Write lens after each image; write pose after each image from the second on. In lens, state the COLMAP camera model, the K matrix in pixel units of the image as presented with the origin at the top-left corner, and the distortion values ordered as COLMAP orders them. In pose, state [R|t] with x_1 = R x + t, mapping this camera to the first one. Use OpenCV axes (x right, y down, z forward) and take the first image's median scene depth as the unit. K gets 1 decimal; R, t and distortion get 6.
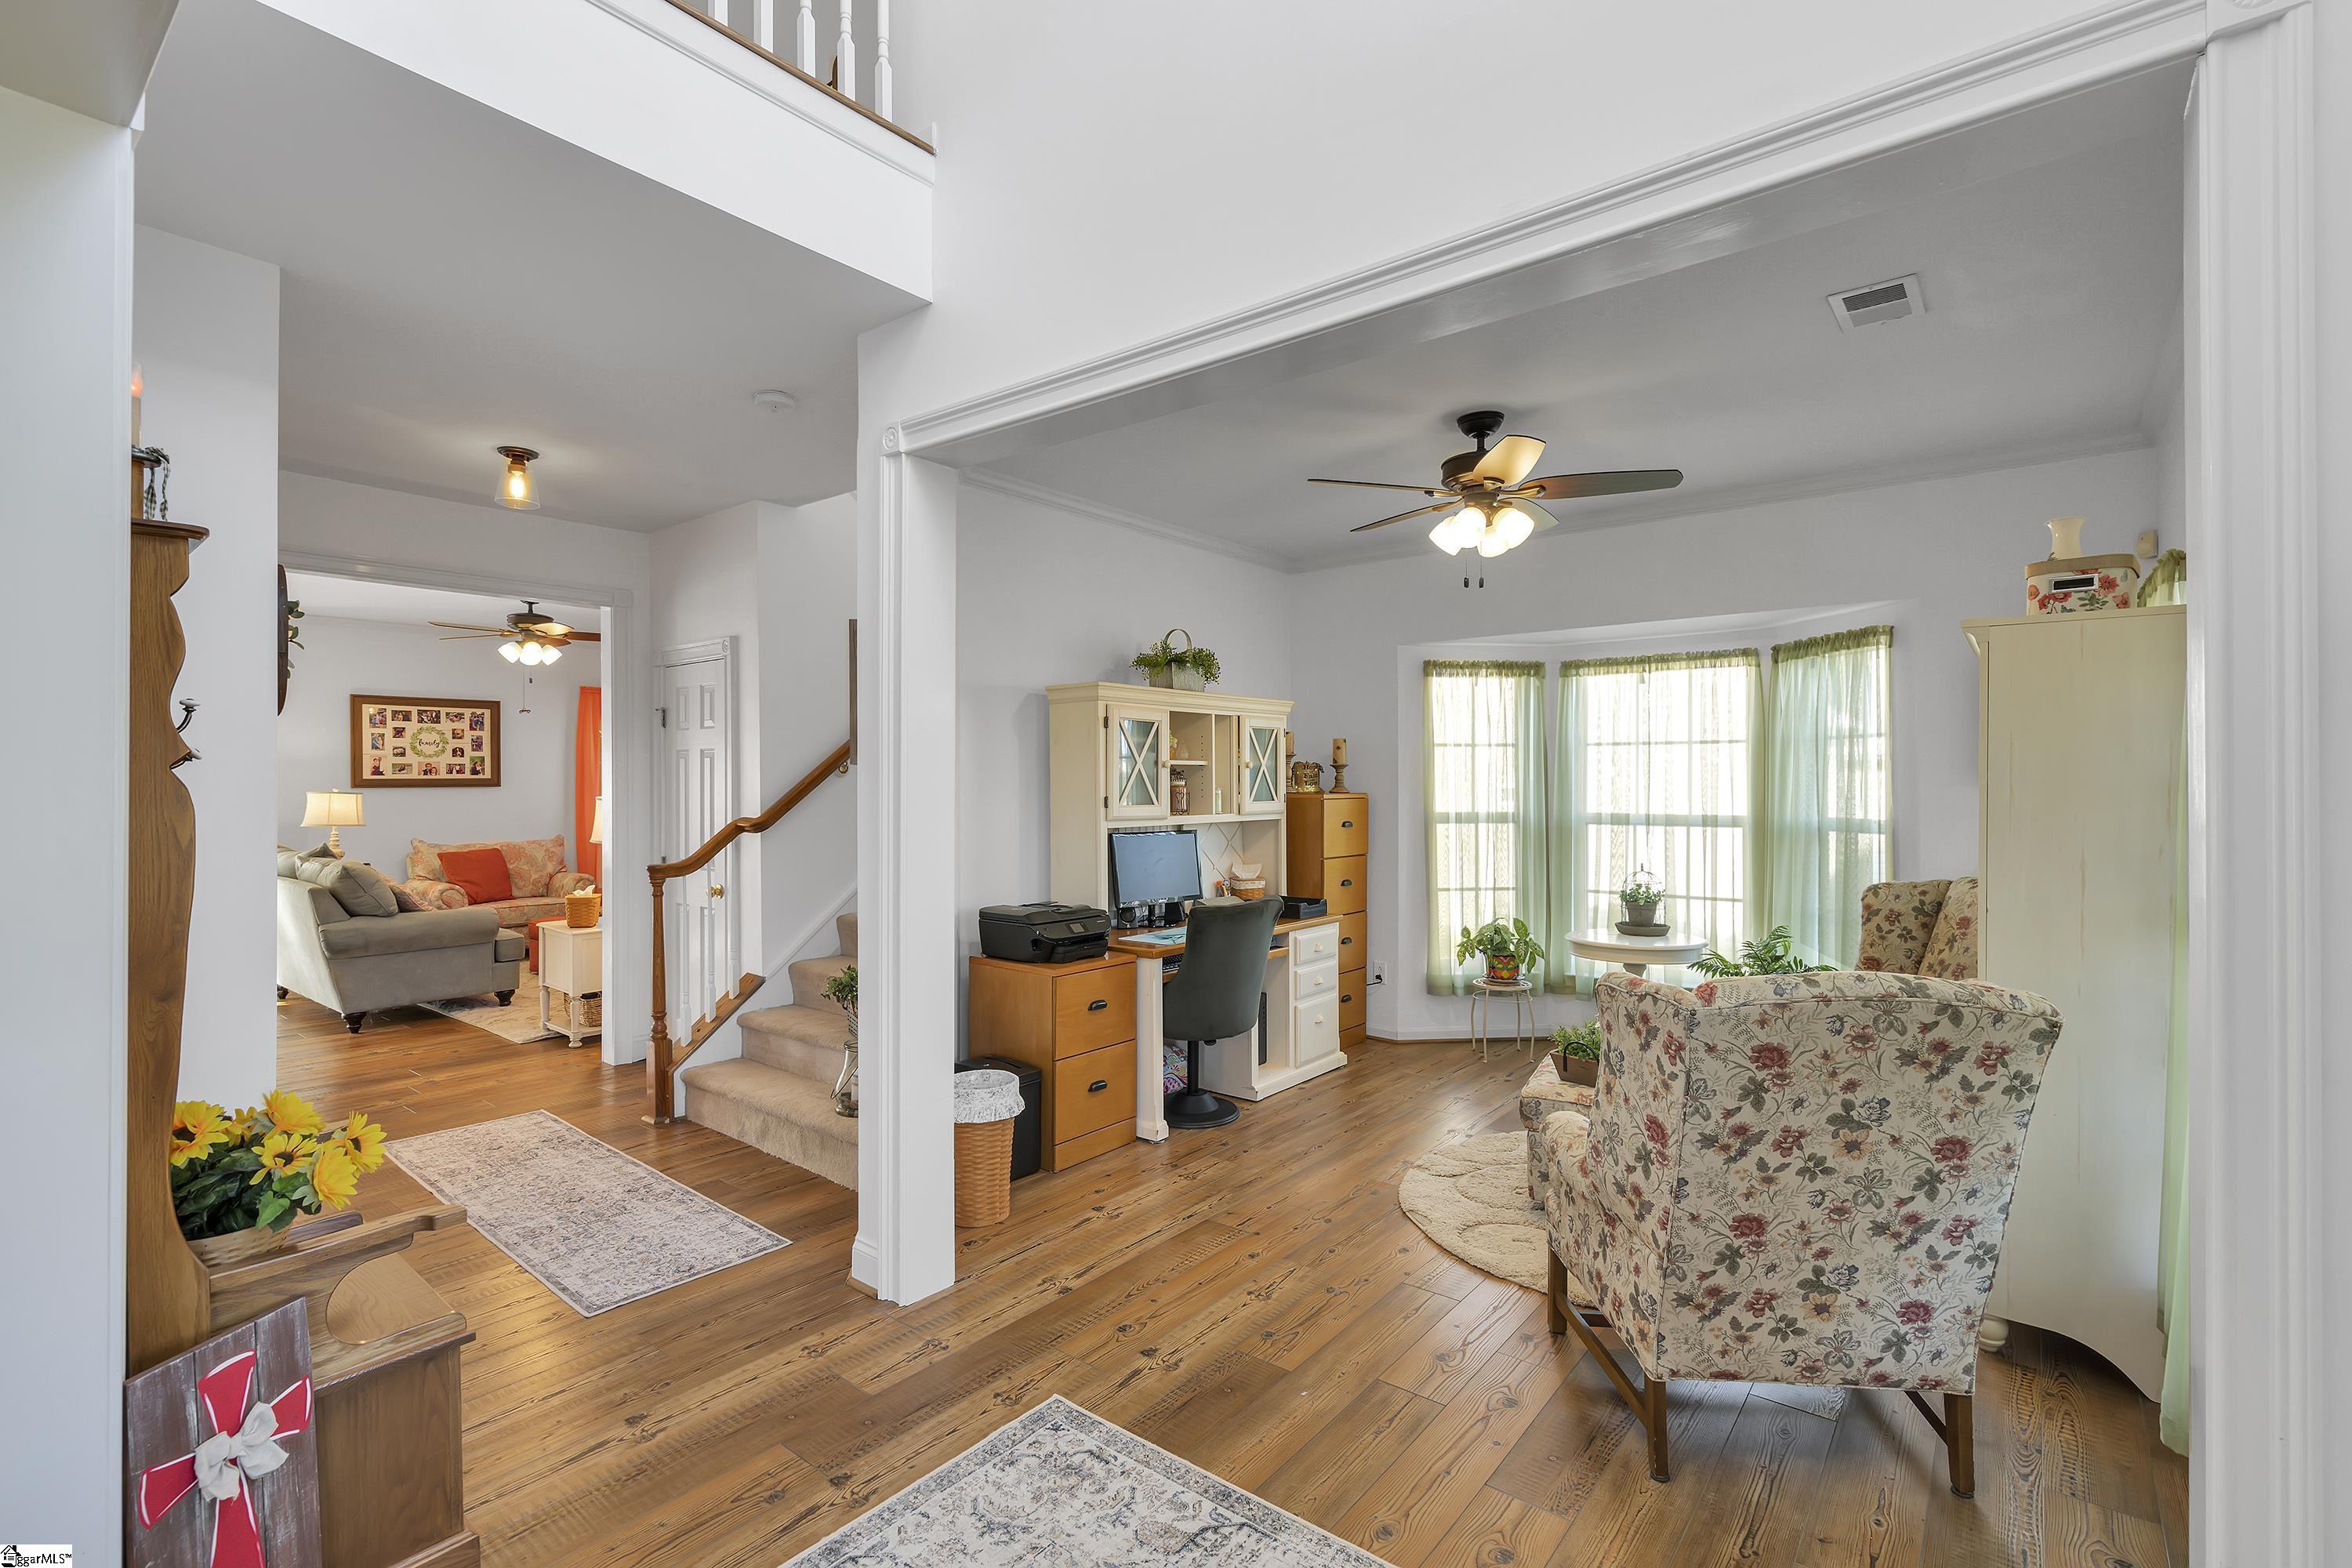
lens RADIAL K [[1057.2, 0, 1181.1], [0, 1057.2, 788.0], [0, 0, 1]] dist [0.002492, 0.000111]
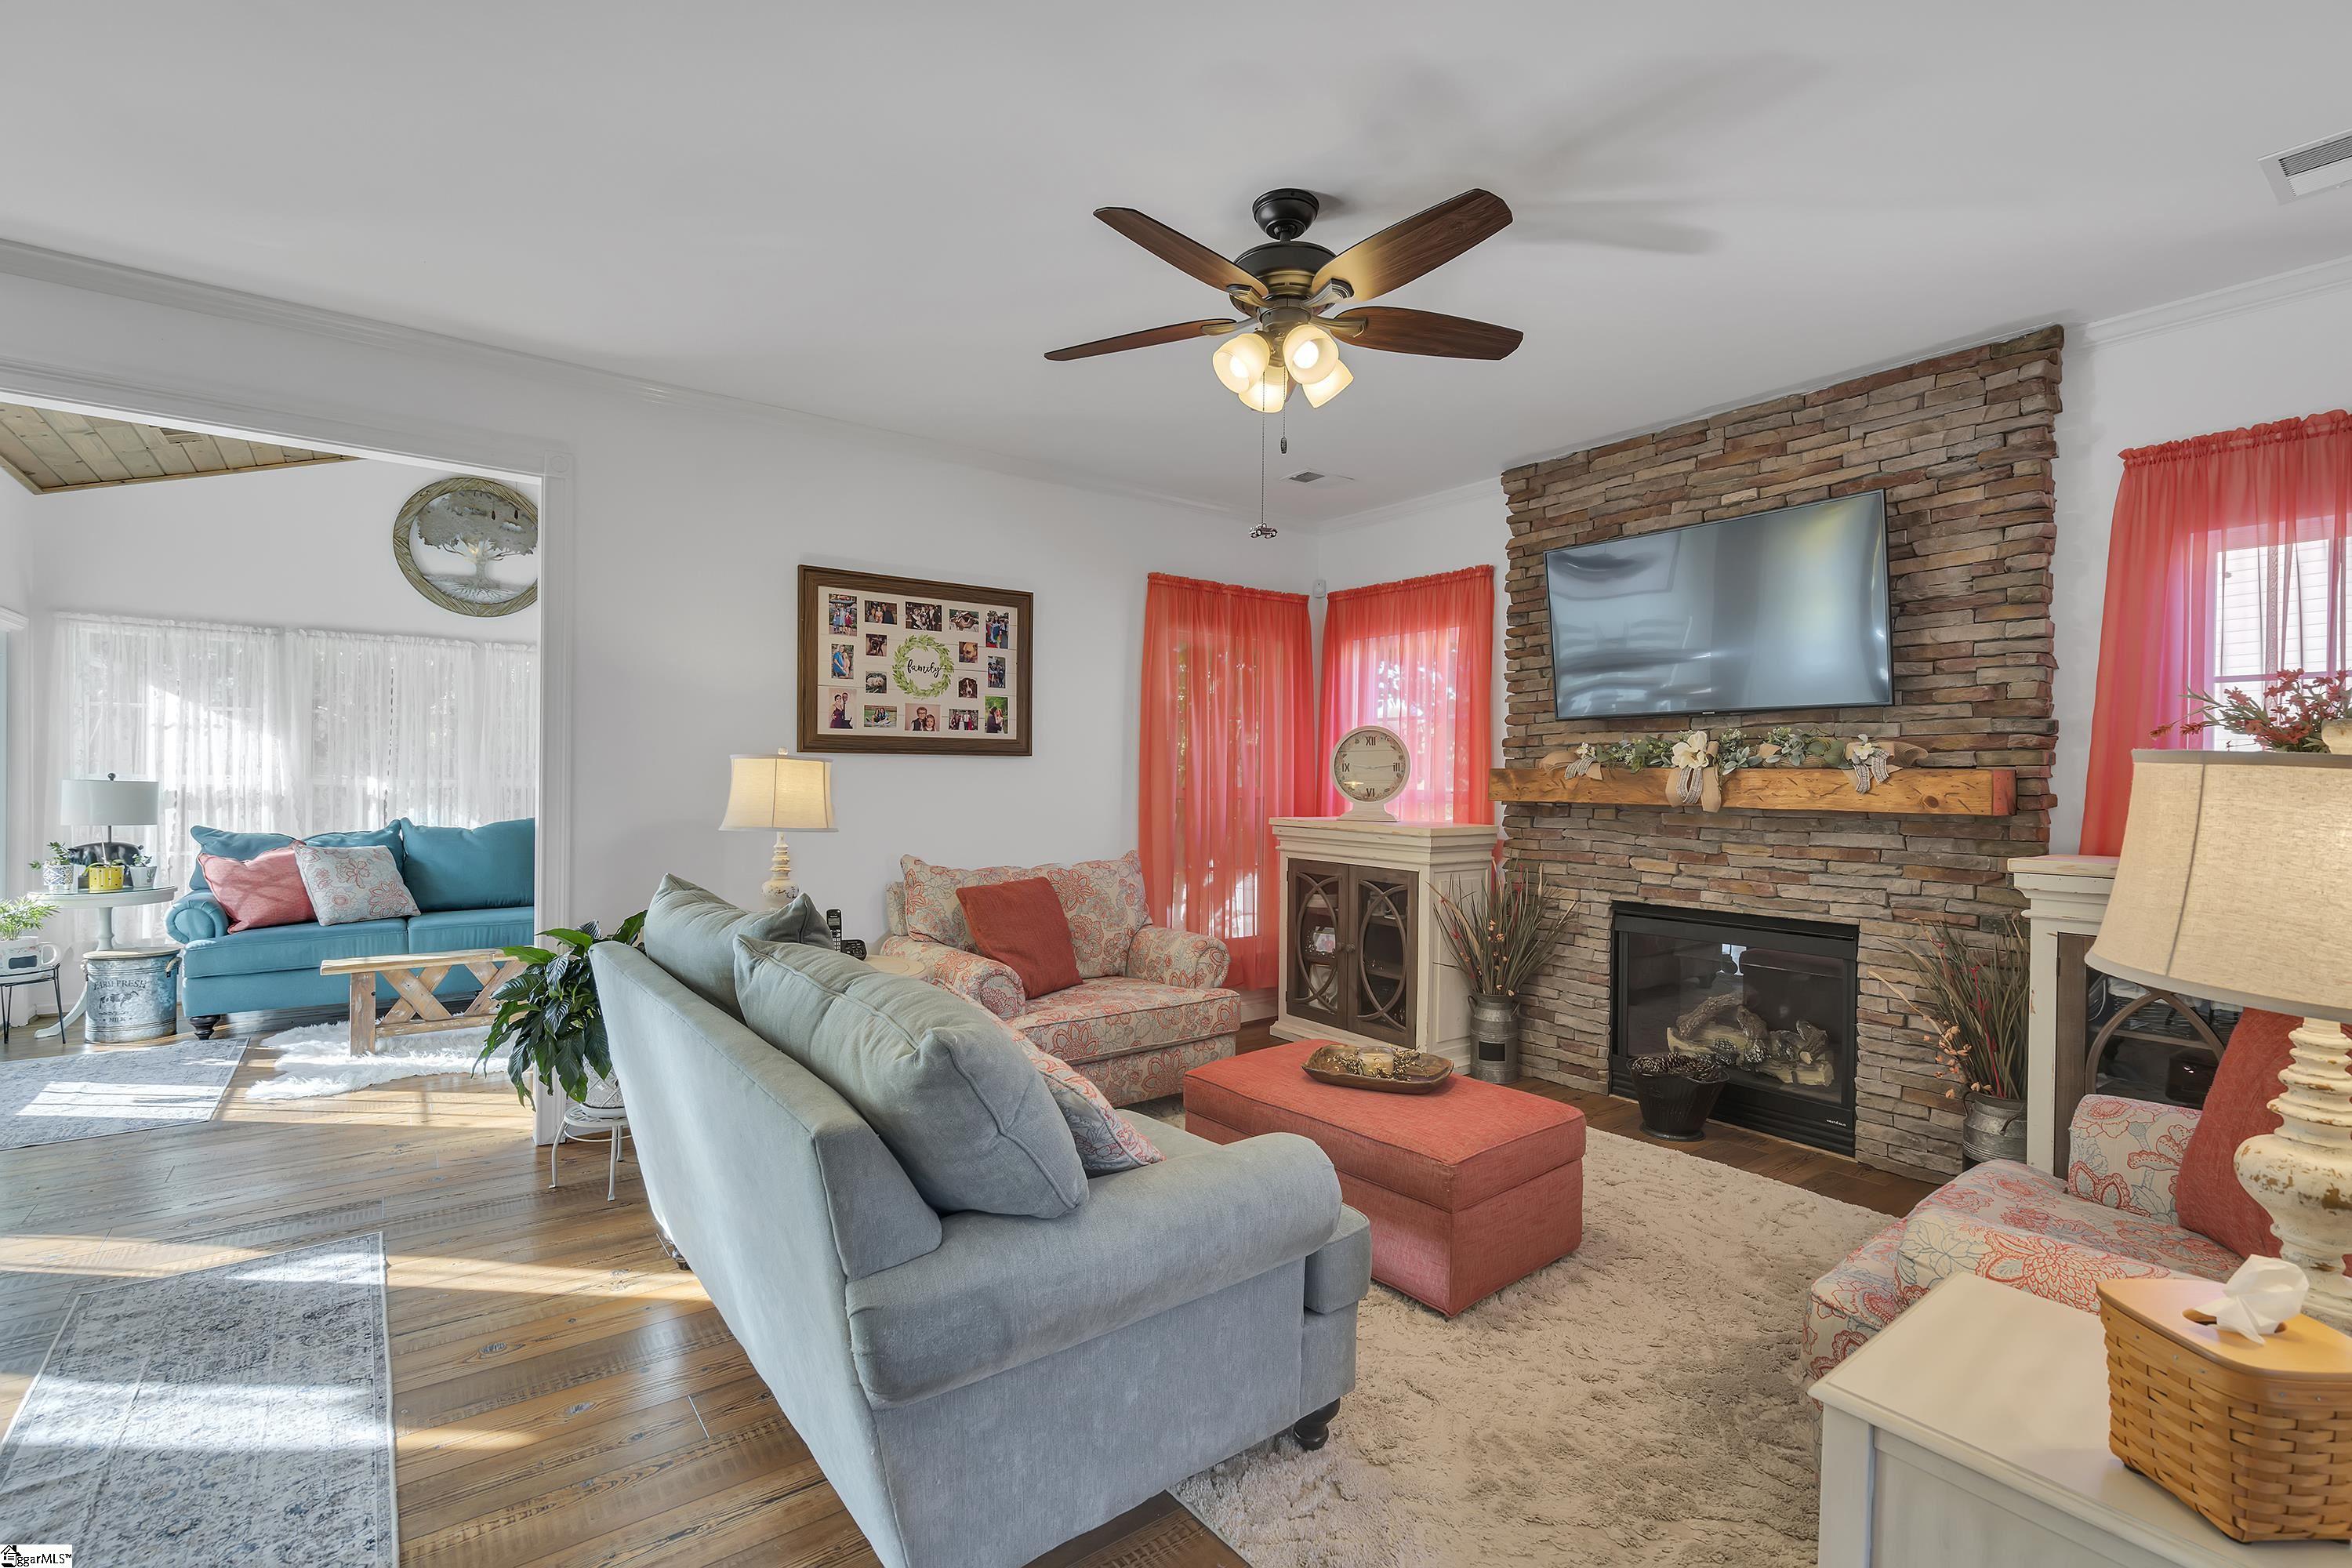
lens RADIAL K [[1057.2, 0, 1174.2], [0, 1057.2, 787.0], [0, 0, 1]] dist [0.002492, 0.000111]
pose [[0.967206, 0.010062, -0.253794, -0.462032], [-0.010982, 0.999937, -0.002207, 0.014984], [0.253756, 0.004921, 0.967256, 0.535185]]
